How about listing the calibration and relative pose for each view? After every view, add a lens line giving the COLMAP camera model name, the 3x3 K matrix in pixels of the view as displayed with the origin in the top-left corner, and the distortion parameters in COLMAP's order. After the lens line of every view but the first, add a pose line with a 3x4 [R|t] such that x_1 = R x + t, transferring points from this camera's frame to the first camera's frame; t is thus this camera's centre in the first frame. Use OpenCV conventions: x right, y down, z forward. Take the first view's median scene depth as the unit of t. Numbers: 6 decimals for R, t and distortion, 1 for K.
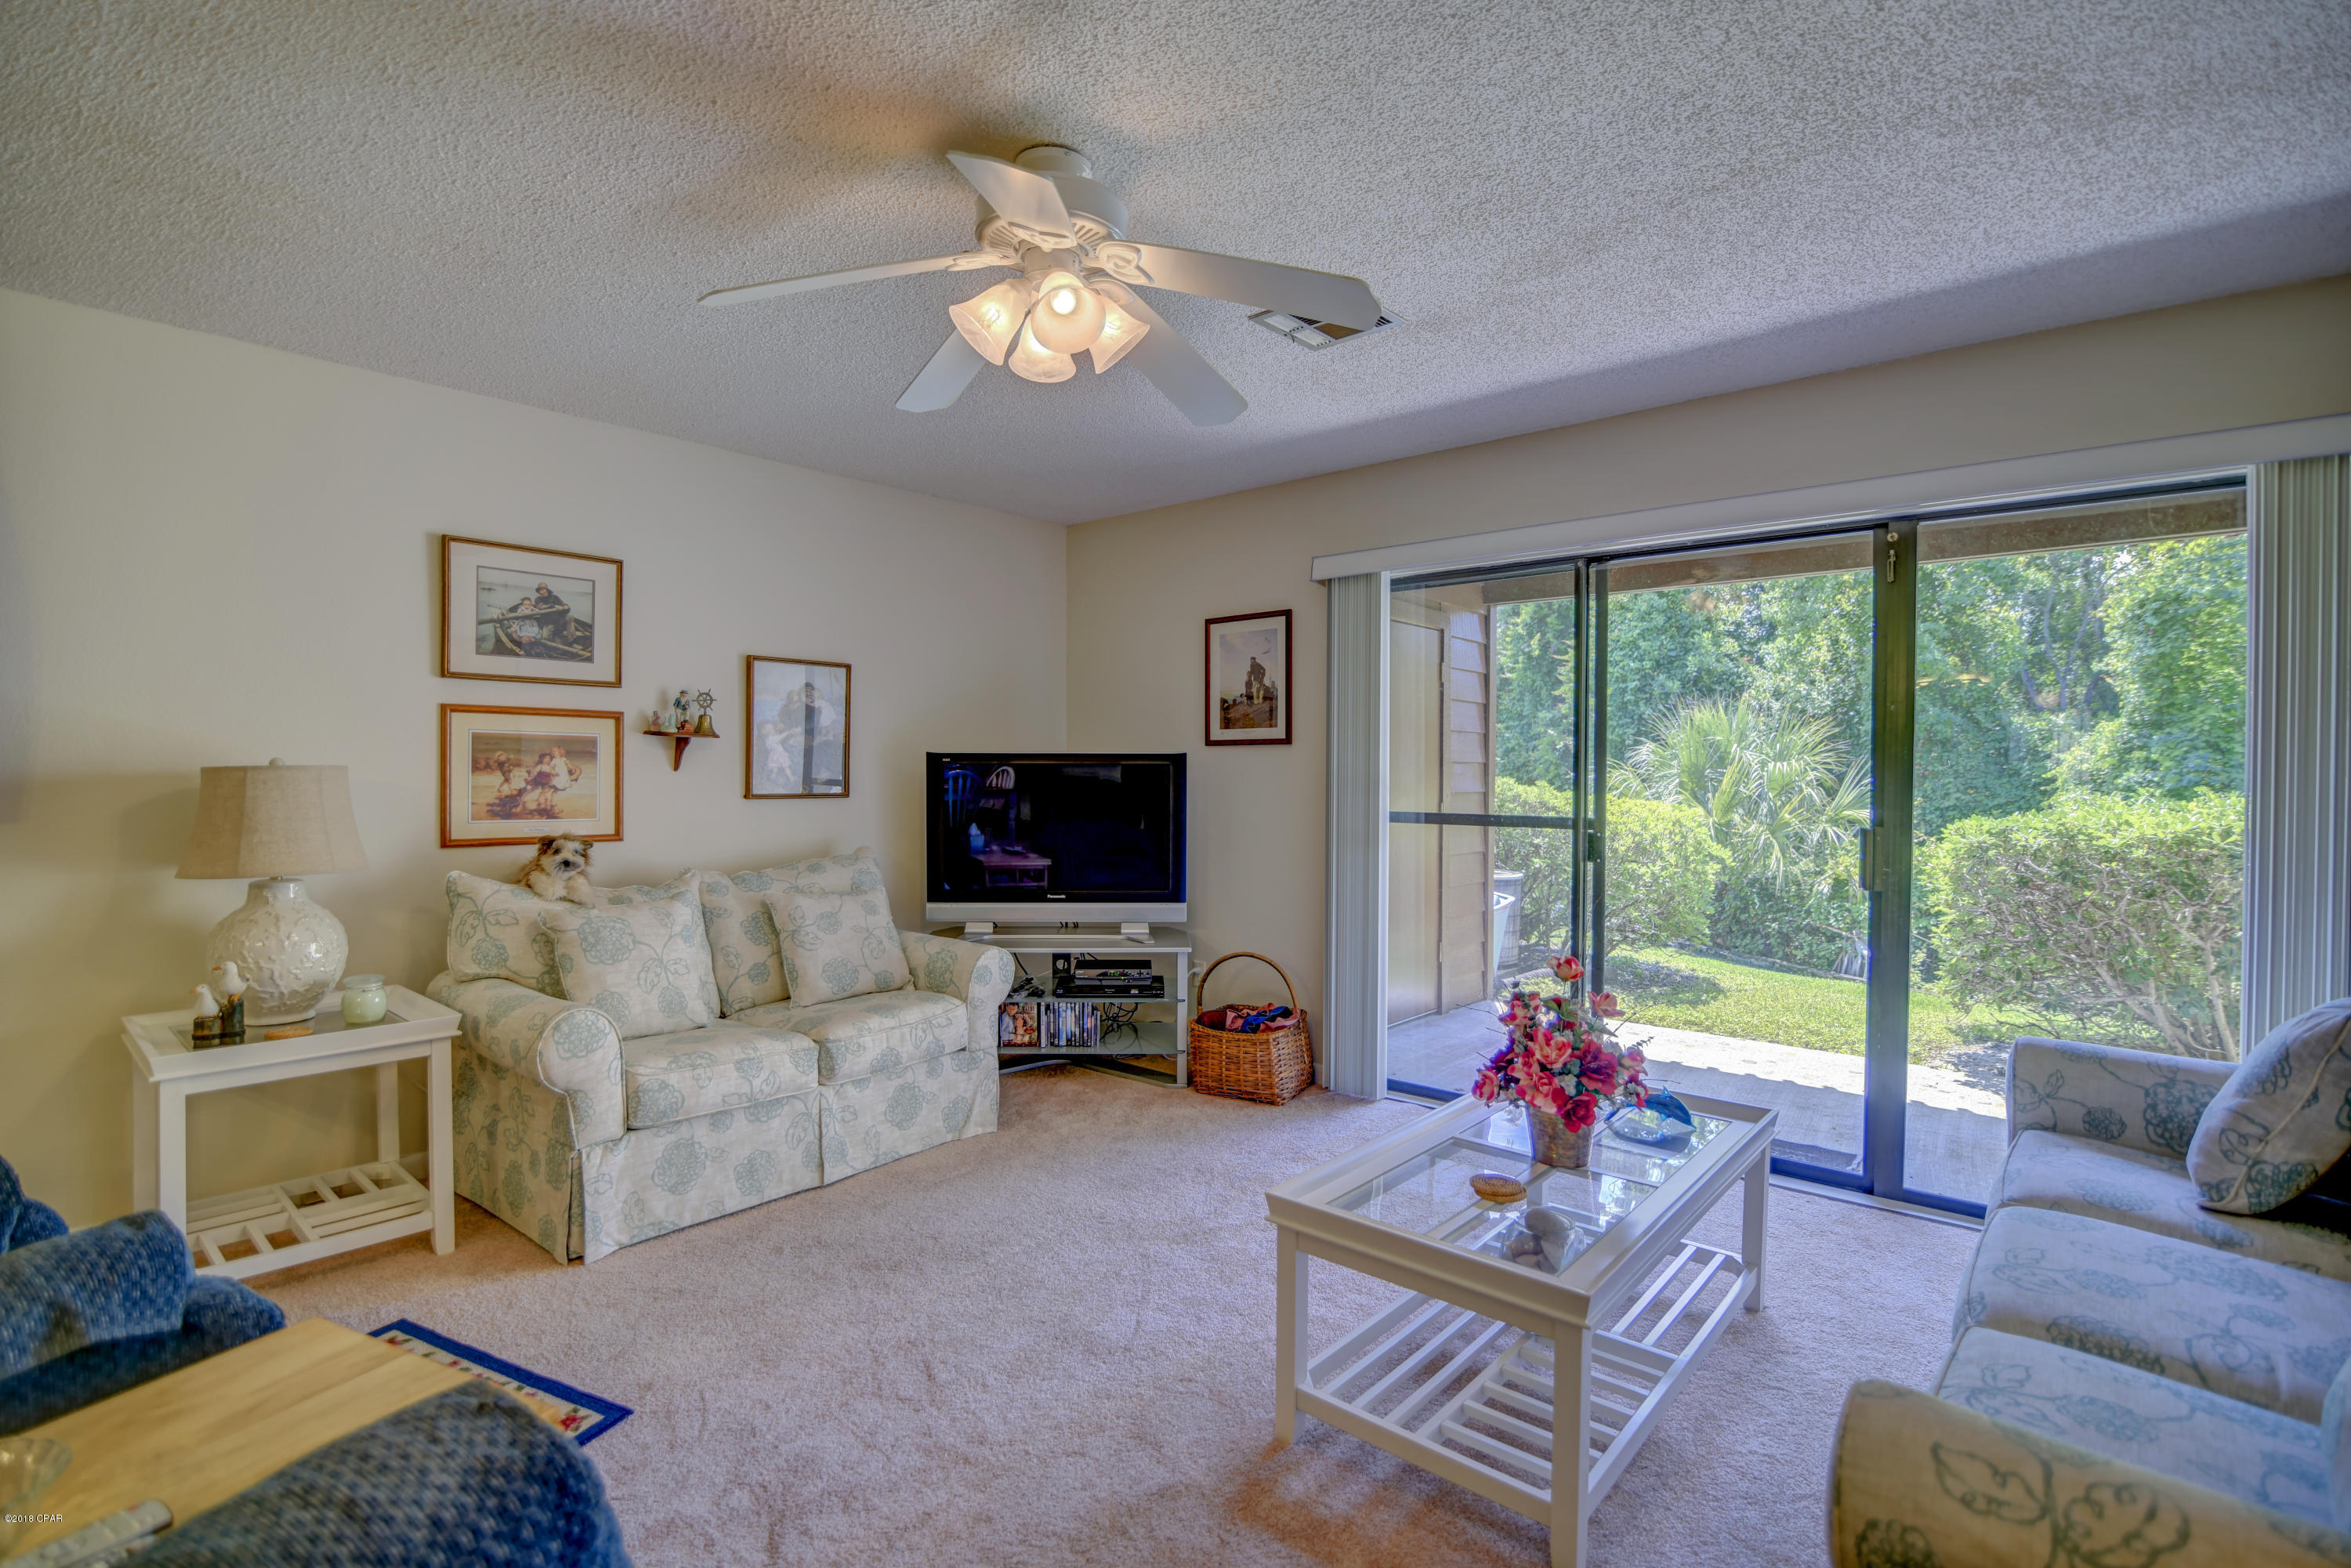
lens RADIAL K [[1090.9, 0, 1161.3], [0, 1090.9, 783.3], [0, 0, 1]] dist [-0.021130, 0.000375]
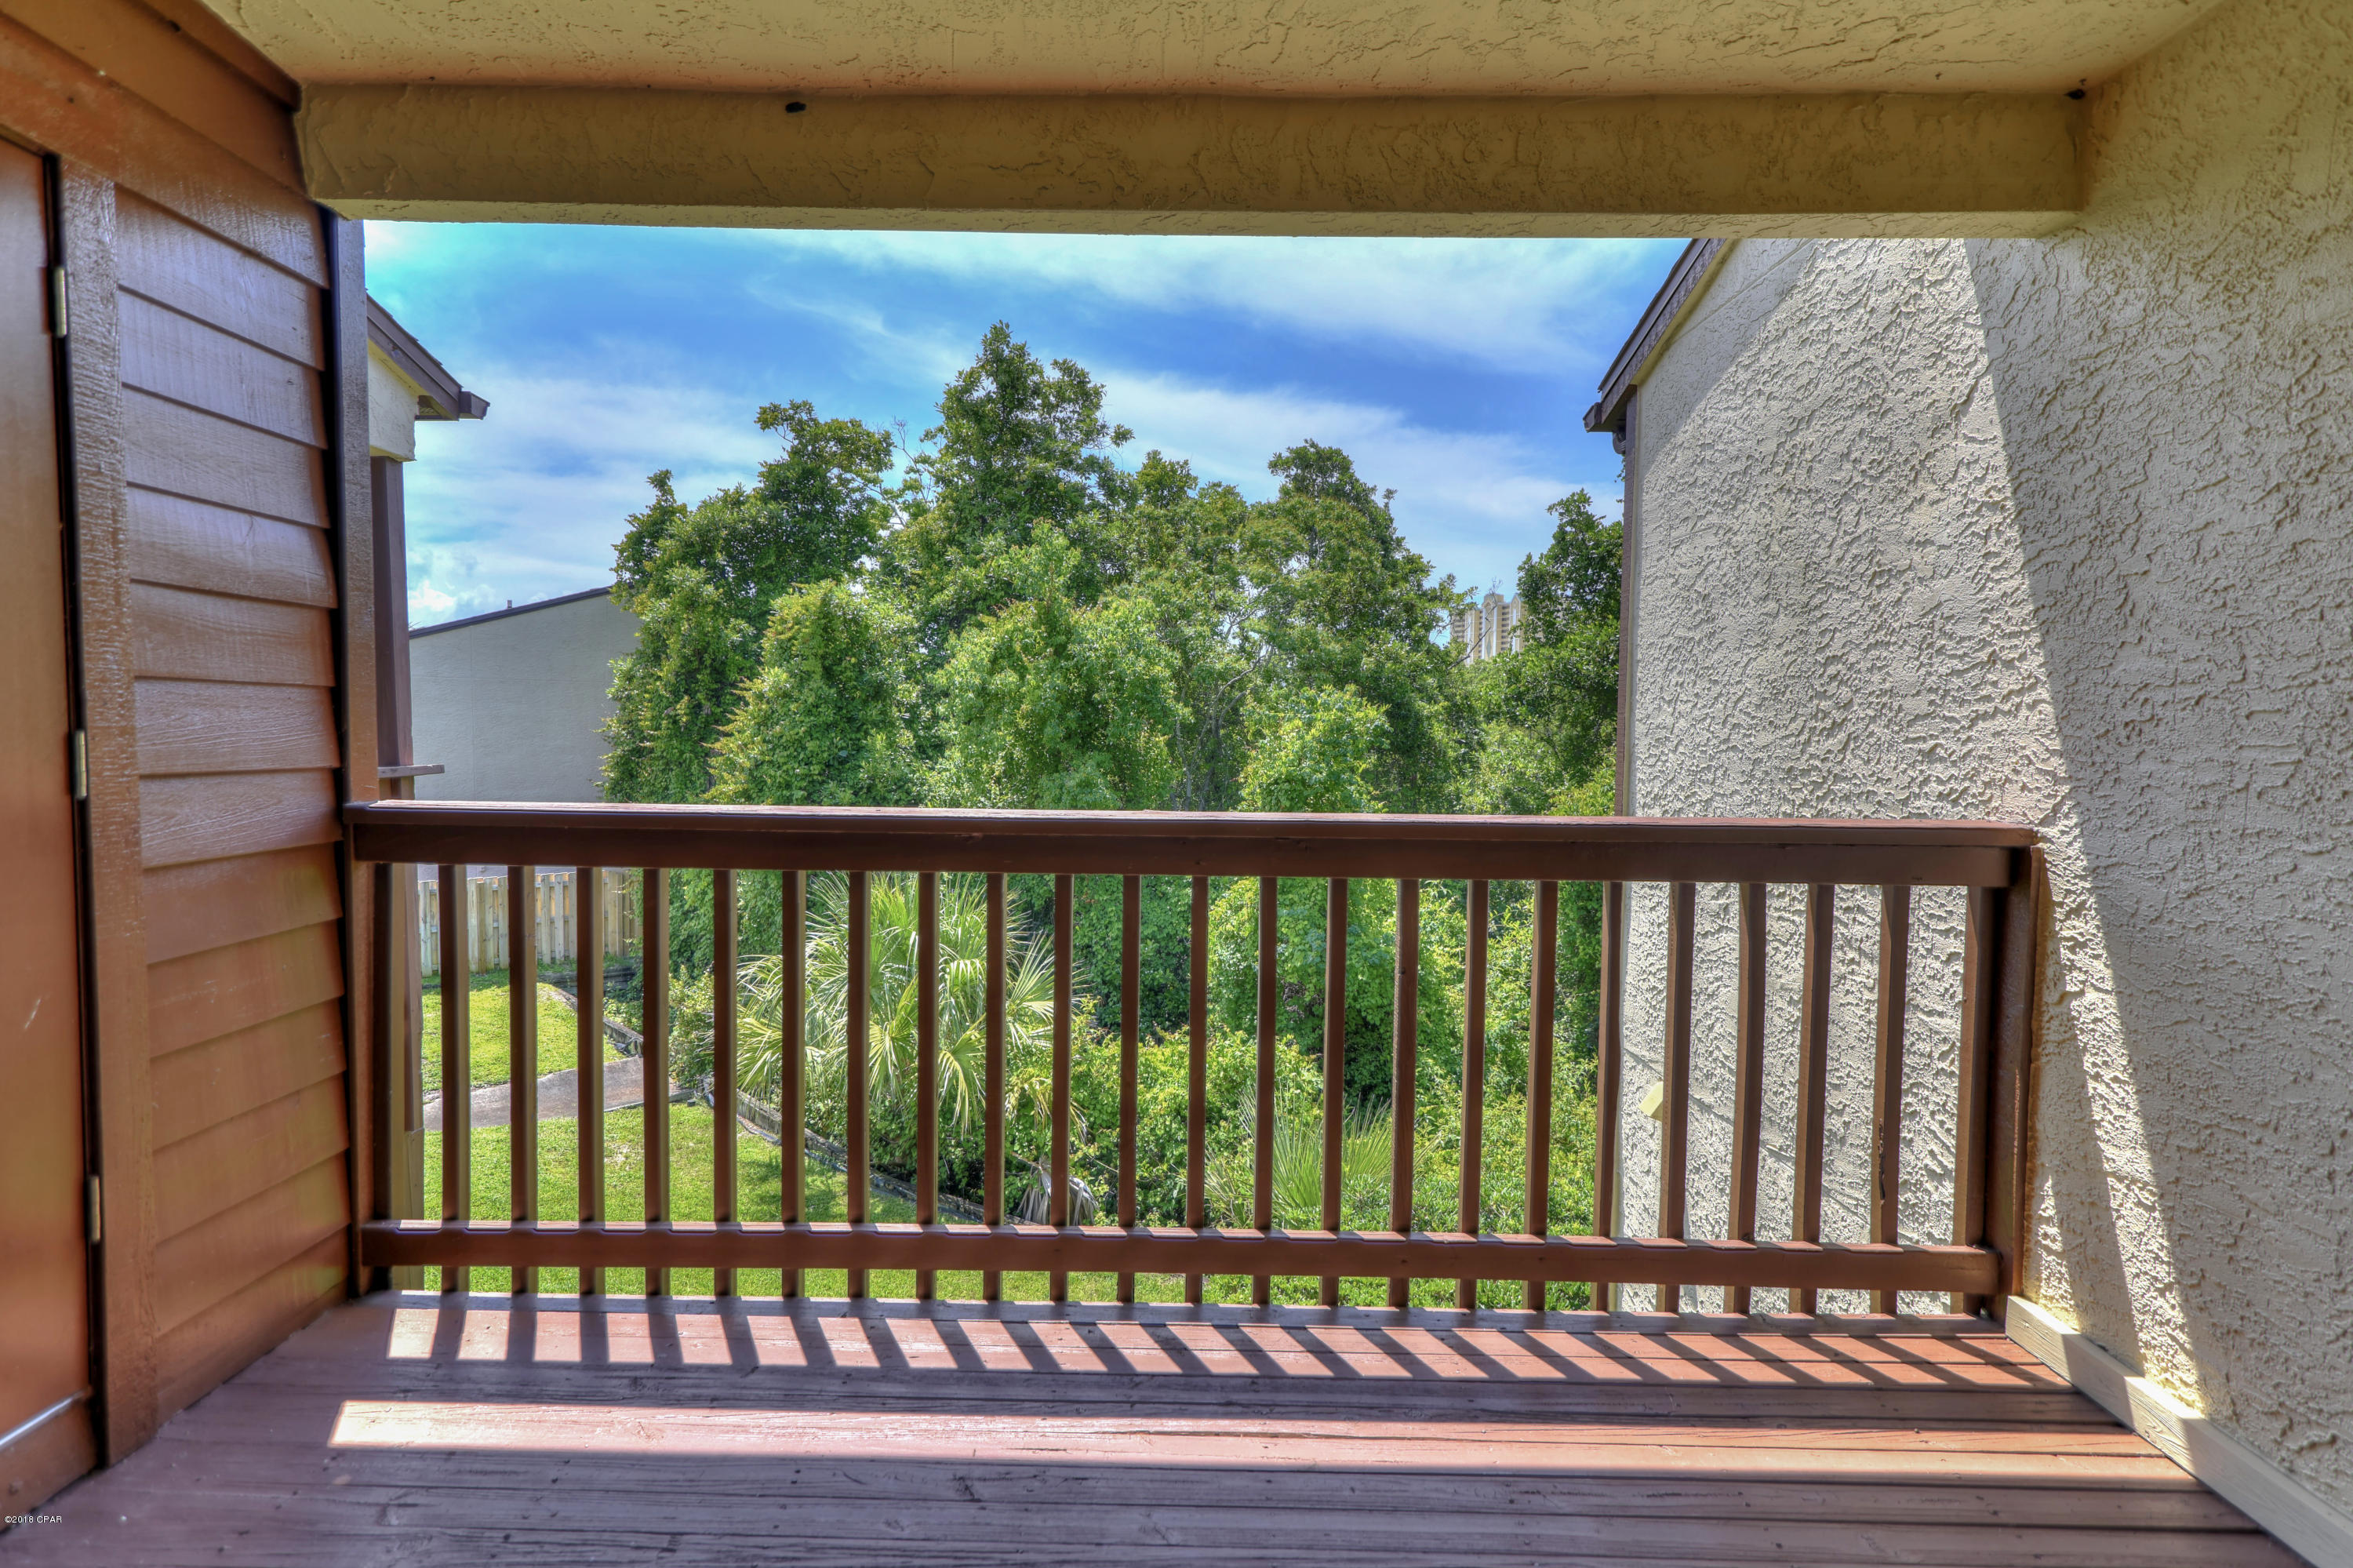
lens RADIAL K [[1121.8, 0, 1173.3], [0, 1121.8, 781.6], [0, 0, 1]] dist [0.018563, -0.001201]
pose [[0.753285, -0.028232, 0.657088, 0.441743], [-0.000881, 0.999034, 0.043933, -0.723759], [-0.657694, -0.033673, 0.752532, 0.850975]]
